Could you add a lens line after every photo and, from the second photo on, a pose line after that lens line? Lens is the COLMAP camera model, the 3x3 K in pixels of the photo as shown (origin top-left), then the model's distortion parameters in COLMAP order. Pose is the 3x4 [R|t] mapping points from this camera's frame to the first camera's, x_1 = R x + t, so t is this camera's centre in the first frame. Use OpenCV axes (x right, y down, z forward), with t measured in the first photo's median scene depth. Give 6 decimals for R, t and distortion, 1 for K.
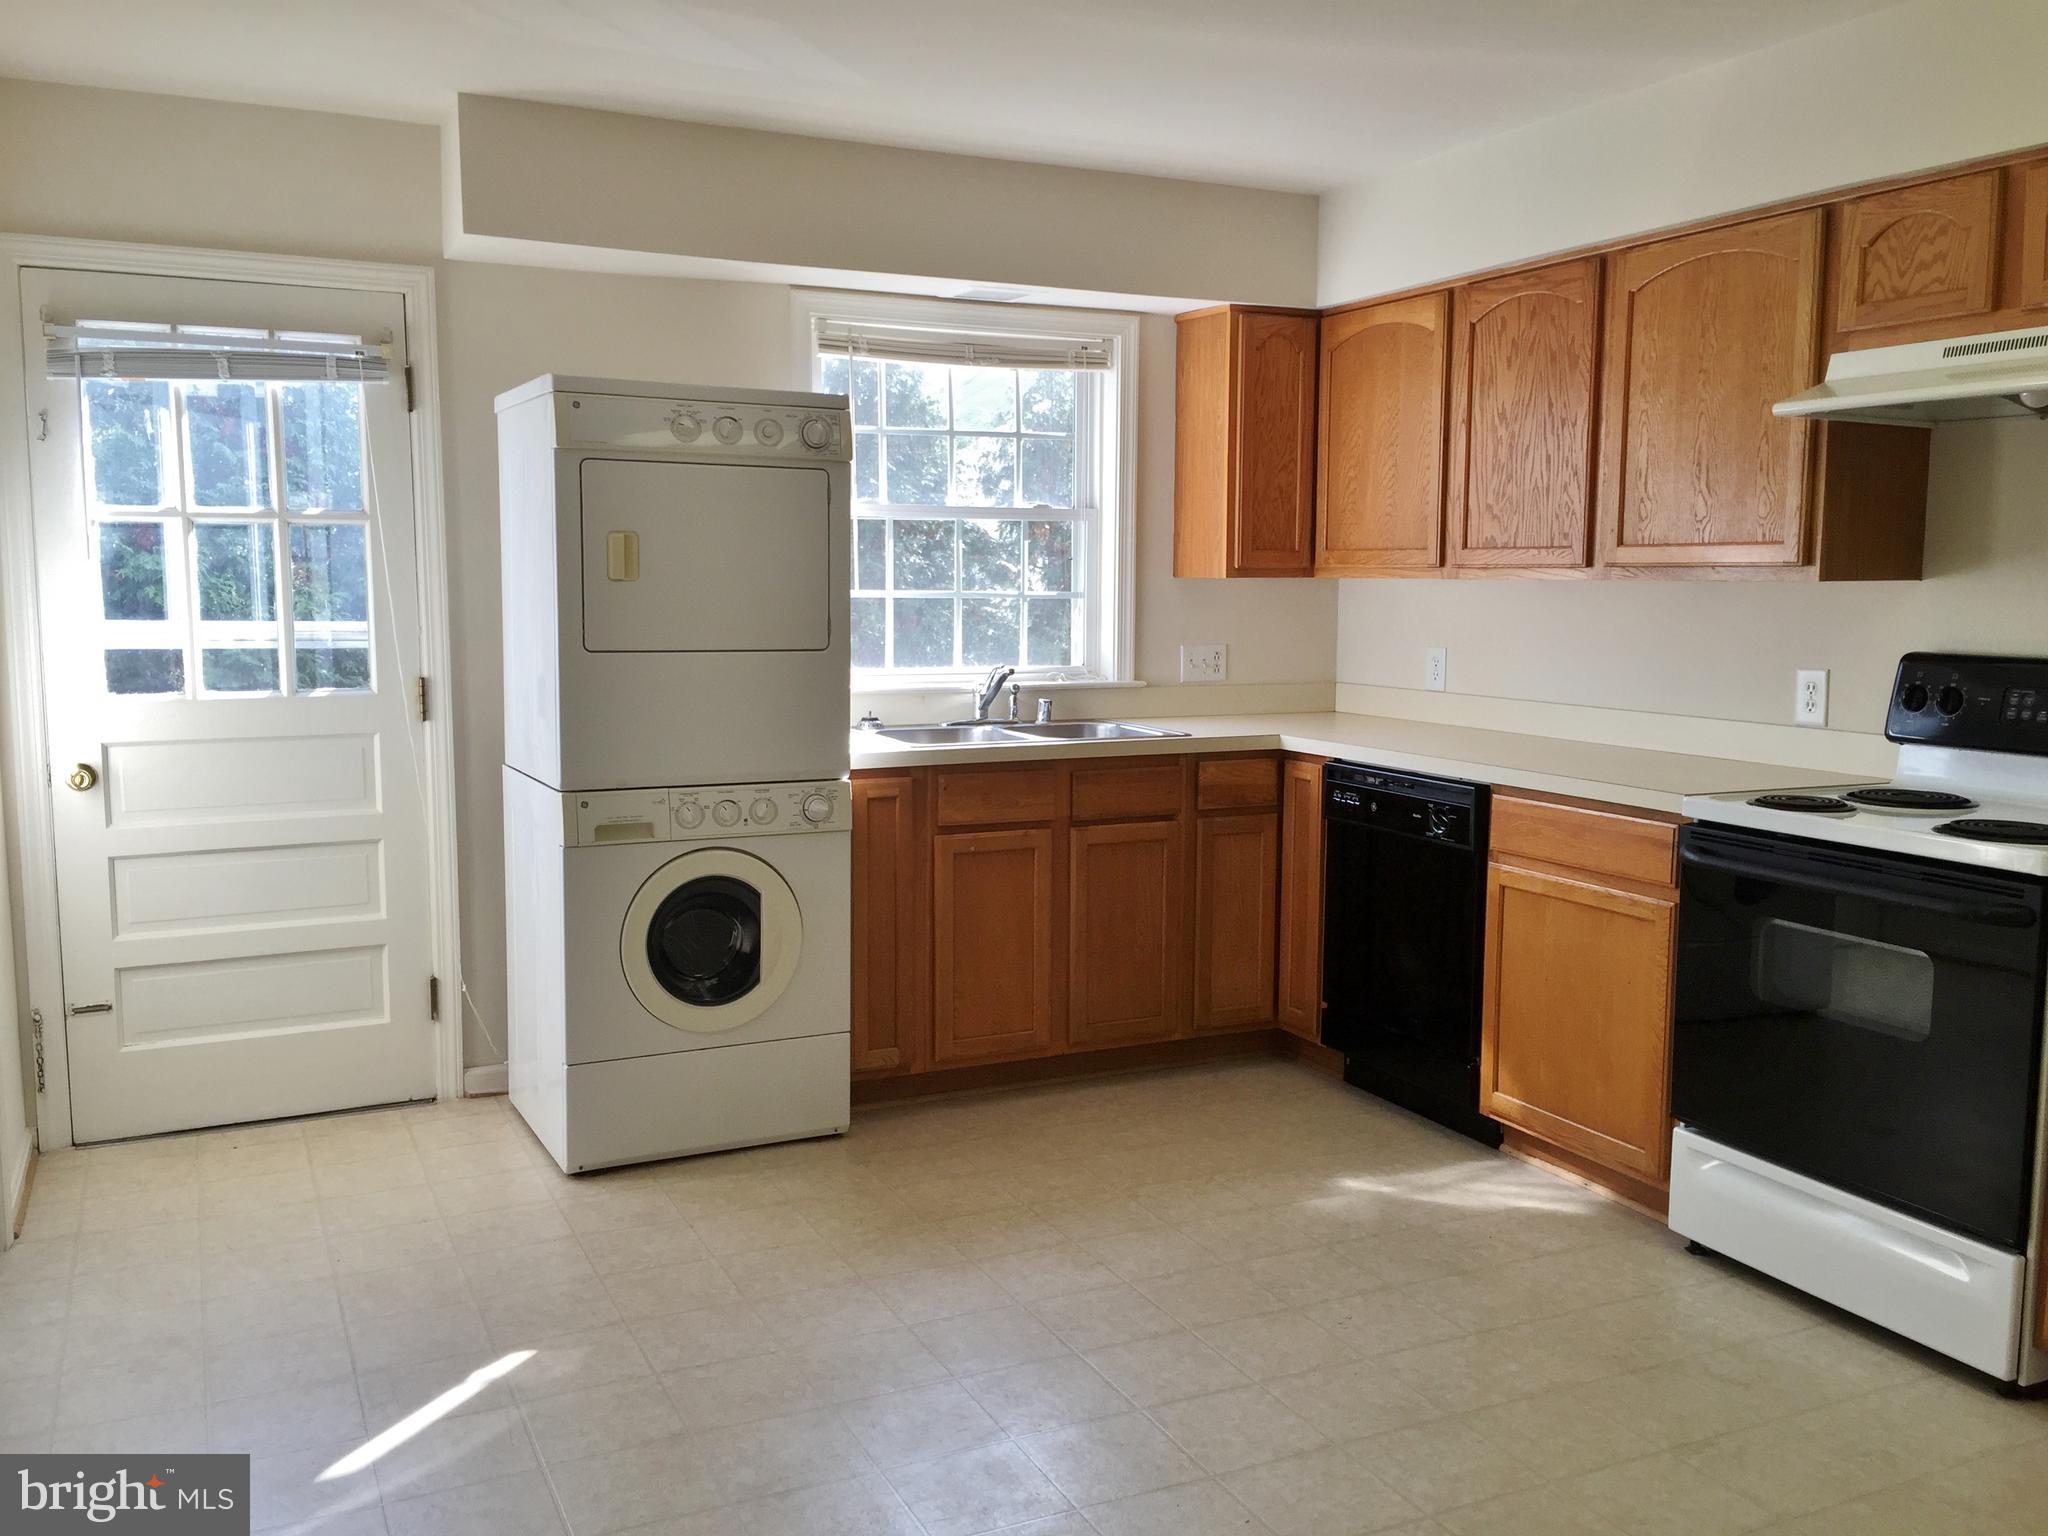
lens RADIAL K [[1737.5, 0, 1024.0], [0, 1737.5, 768.0], [0, 0, 1]] dist [0.092358, -0.136952]
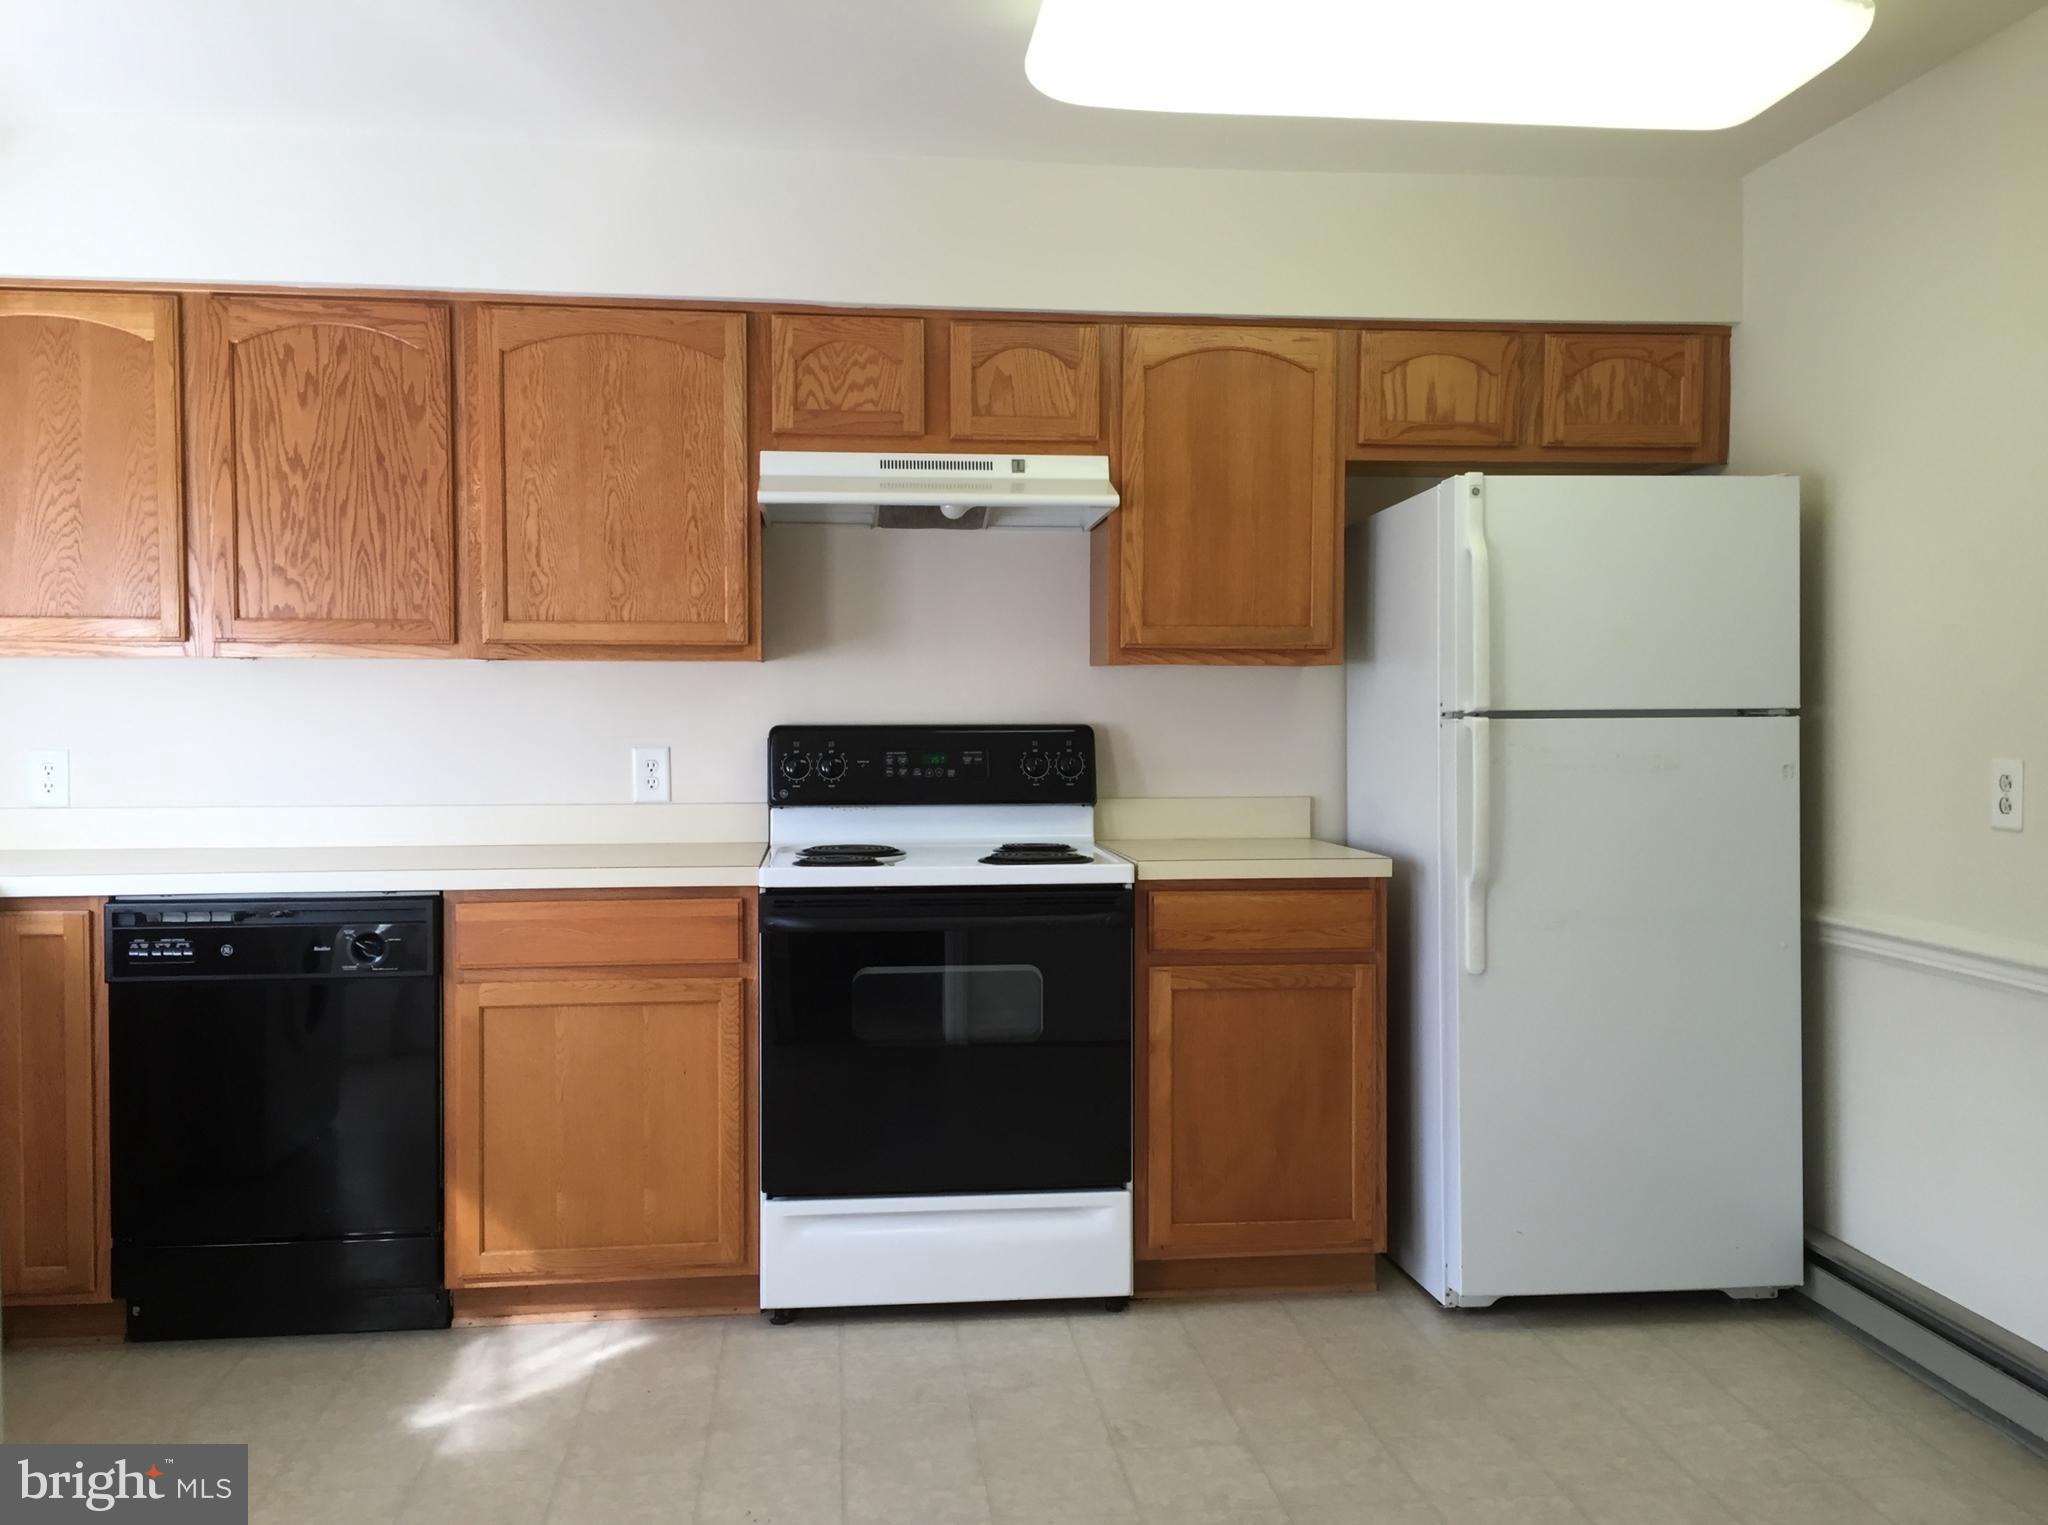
lens RADIAL K [[1737.5, 0, 1024.0], [0, 1737.5, 762.5], [0, 0, 1]] dist [0.092358, -0.136952]
pose [[0.327135, -0.035442, 0.944313, -0.480638], [0.107326, 0.994224, 0.000135, -0.025800], [-0.938863, 0.101305, 0.329049, 0.487457]]
